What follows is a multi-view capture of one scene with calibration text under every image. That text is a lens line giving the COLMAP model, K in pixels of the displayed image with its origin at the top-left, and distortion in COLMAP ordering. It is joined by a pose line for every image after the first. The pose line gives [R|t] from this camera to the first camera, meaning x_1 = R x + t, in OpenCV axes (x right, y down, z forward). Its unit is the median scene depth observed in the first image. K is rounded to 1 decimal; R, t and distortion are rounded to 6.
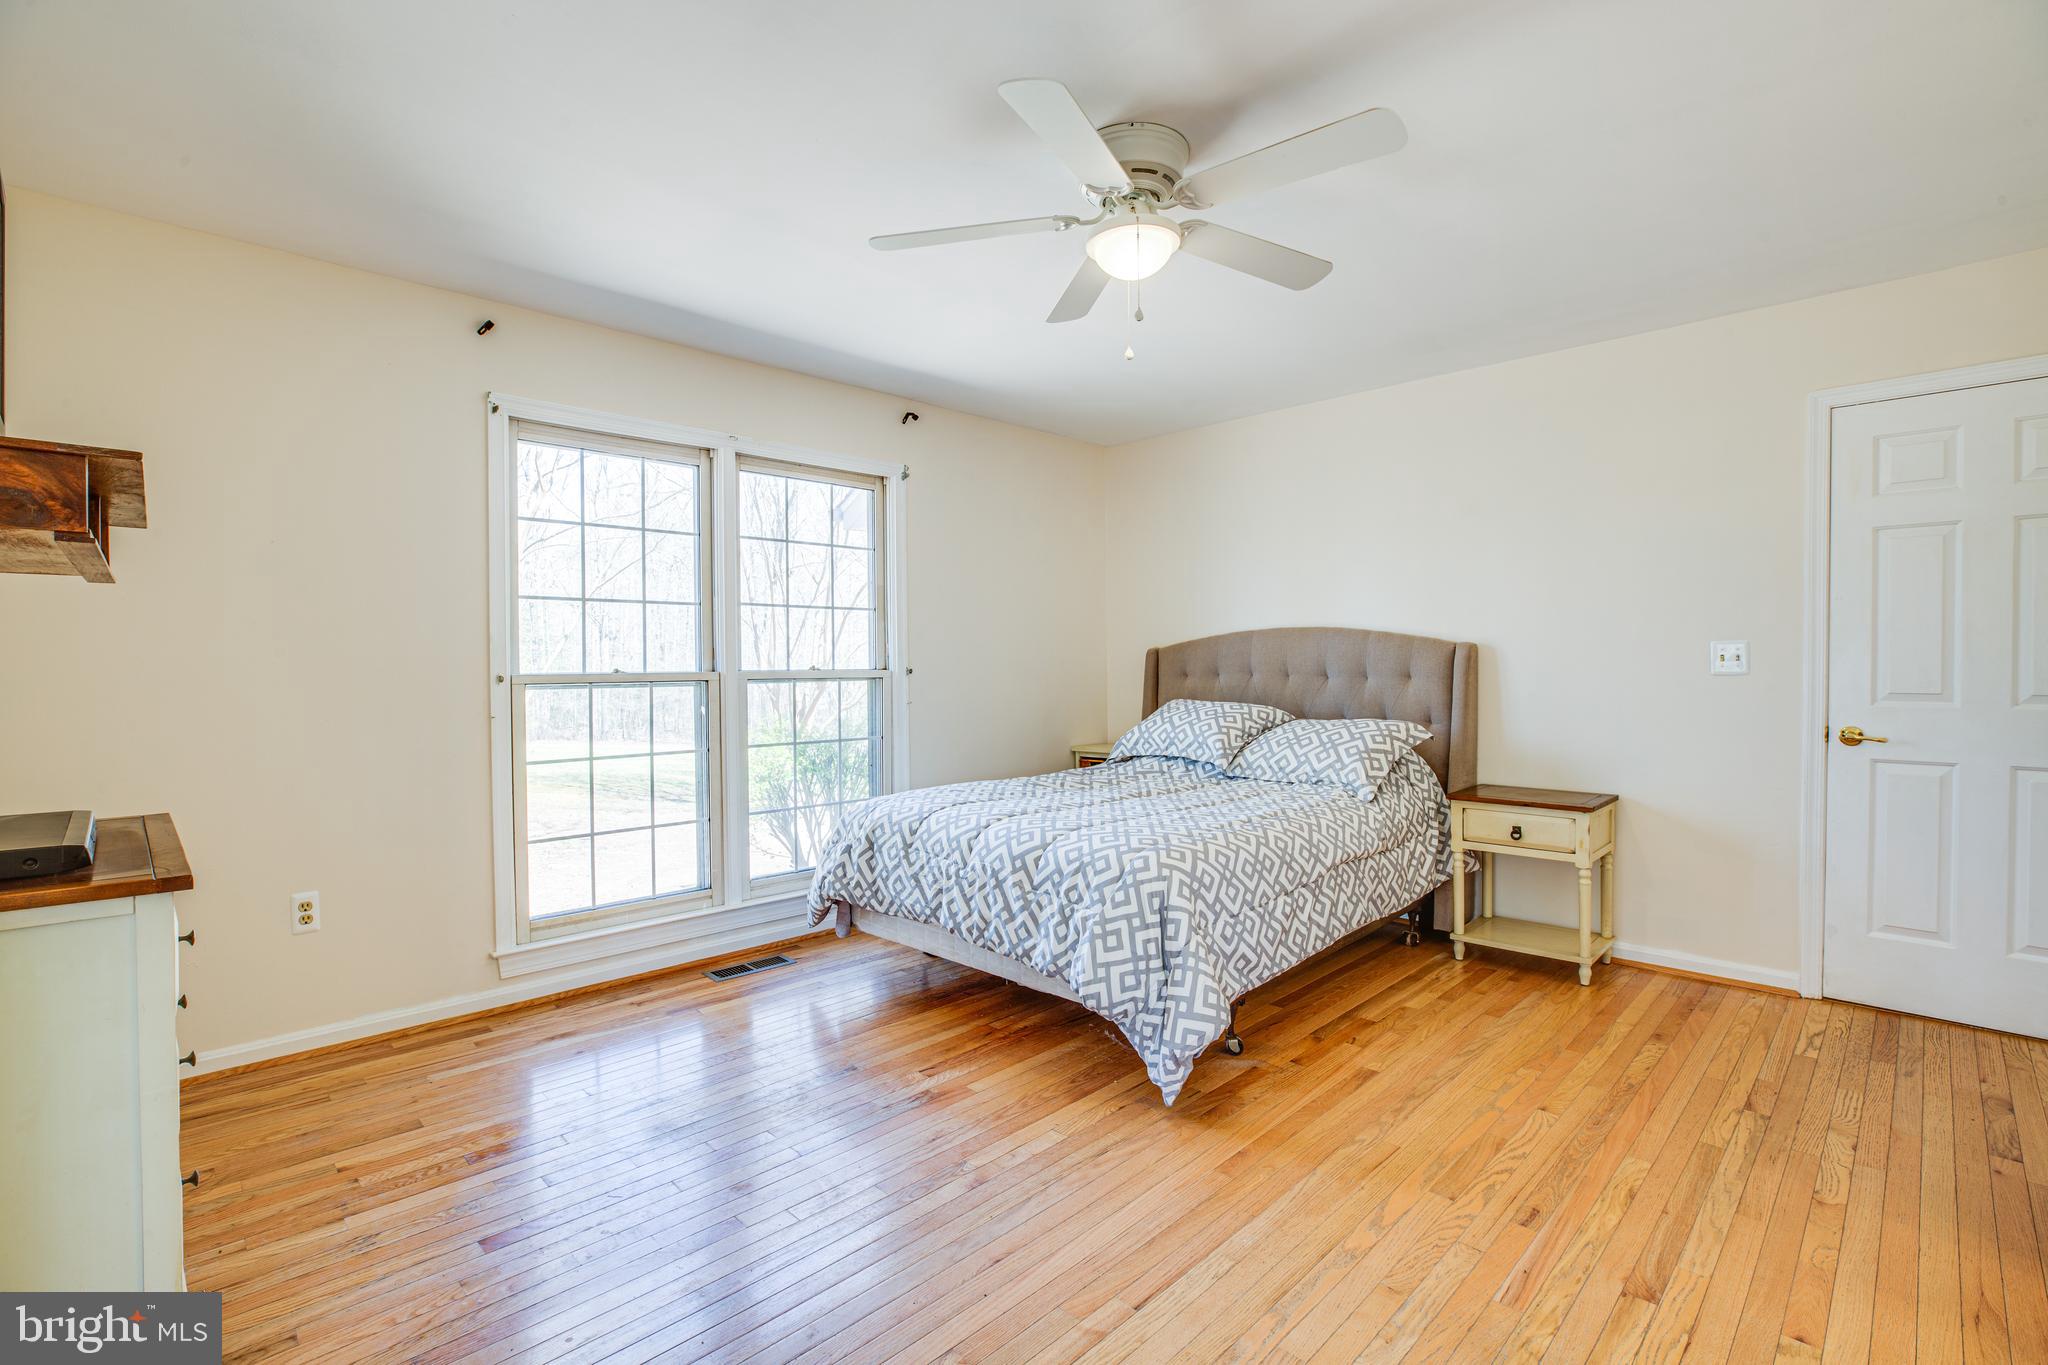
lens RADIAL K [[931.3, 0, 1021.5], [0, 931.3, 677.5], [0, 0, 1]] dist [-0.003364, -0.000227]
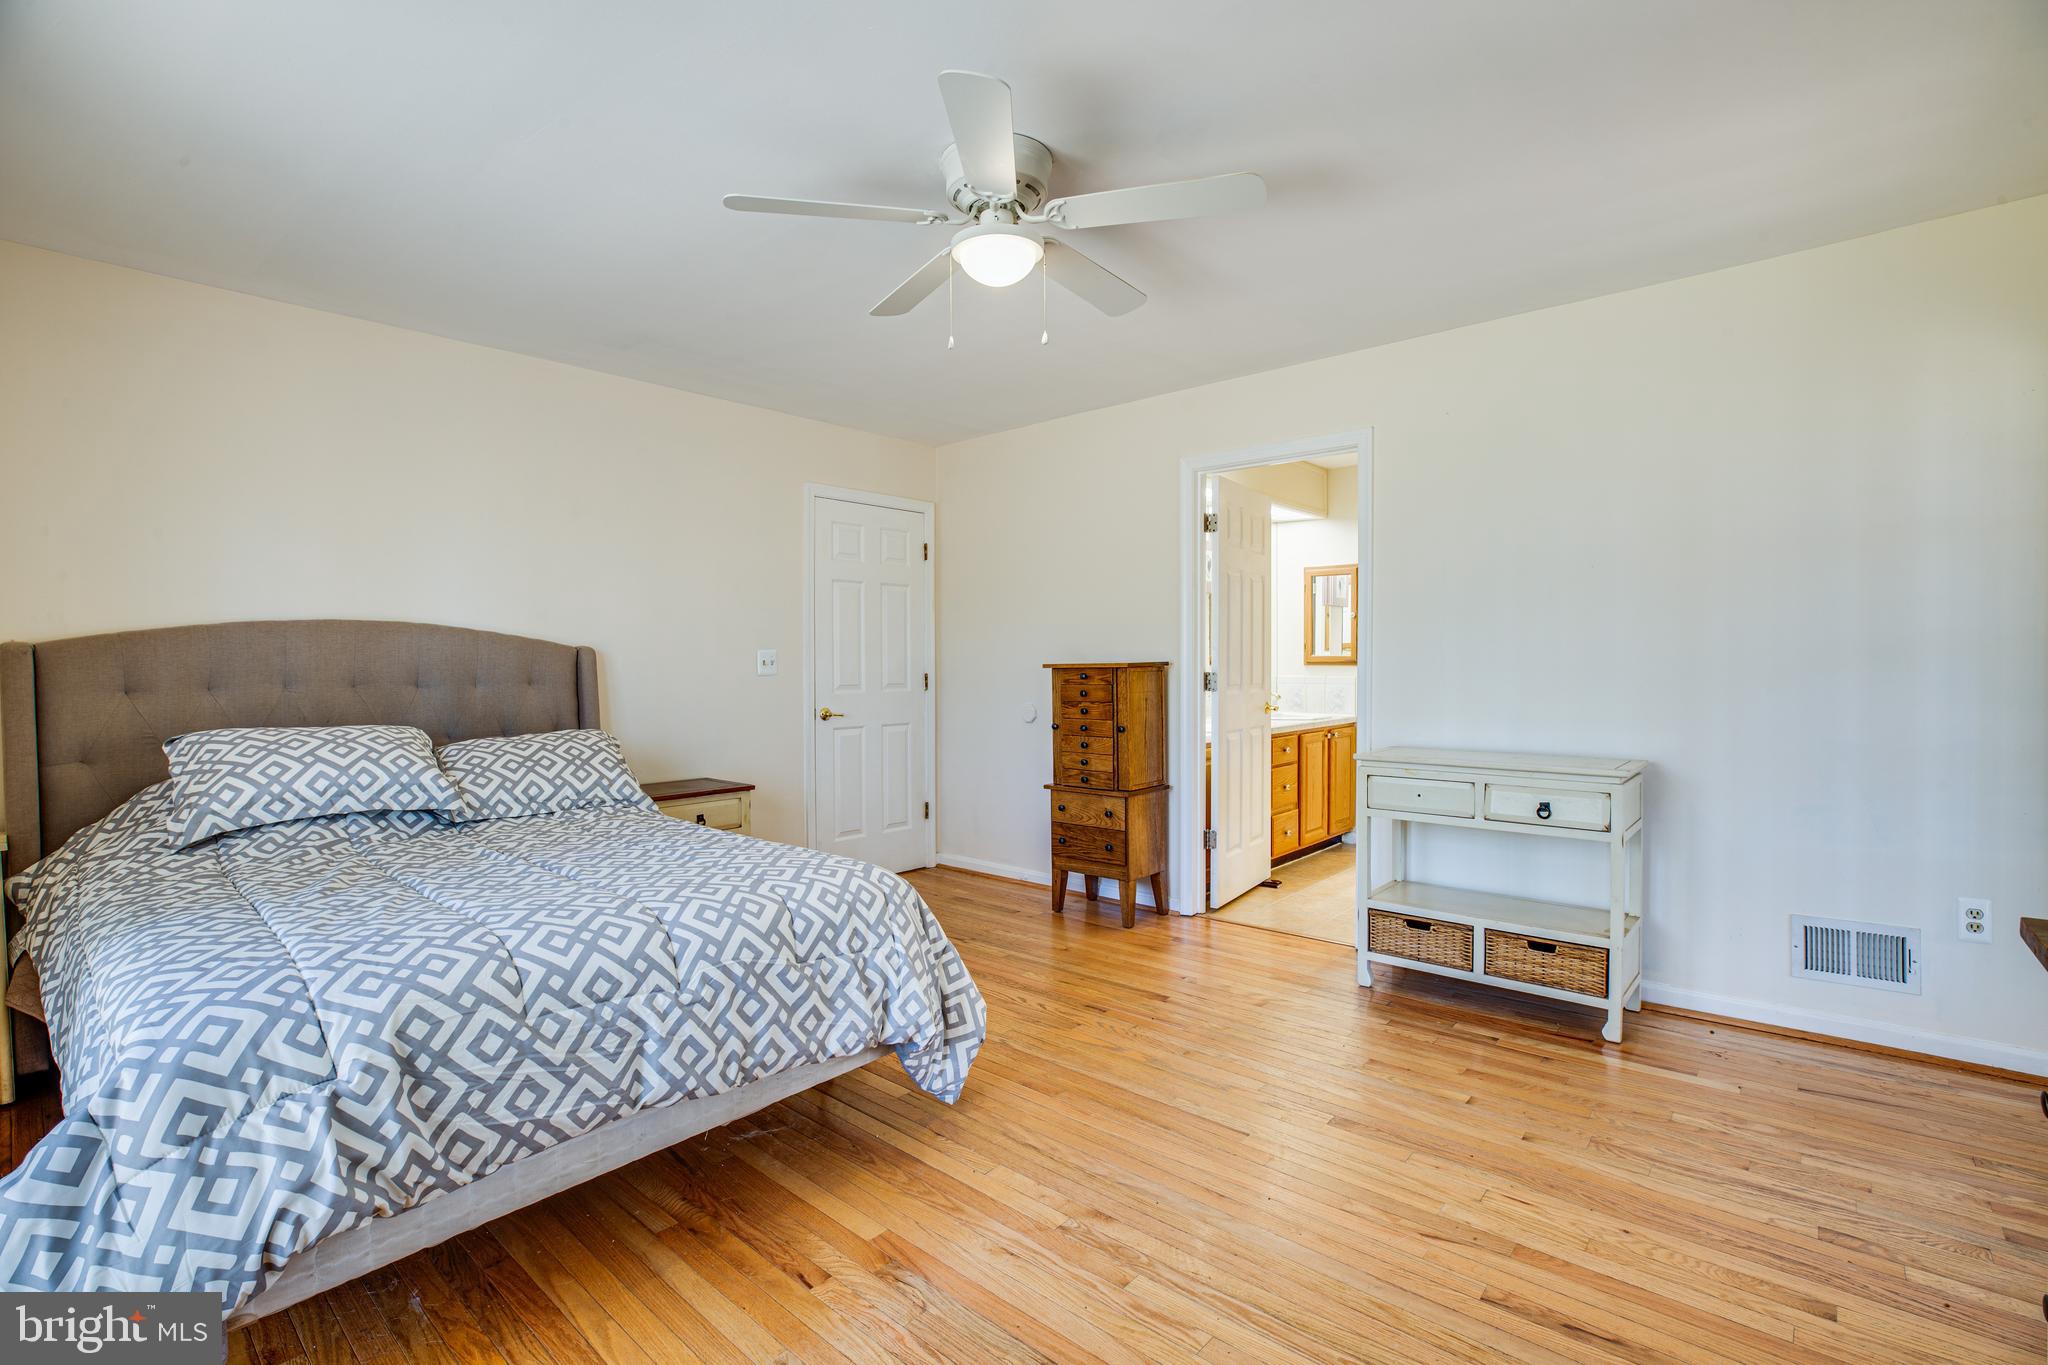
lens RADIAL K [[931.3, 0, 1019.1], [0, 931.3, 684.9], [0, 0, 1]] dist [-0.003364, -0.000227]
pose [[-0.053471, -0.016773, 0.998429, -0.651330], [0.020771, 0.999624, 0.017906, -0.006392], [-0.998353, 0.021696, -0.053102, 0.752181]]
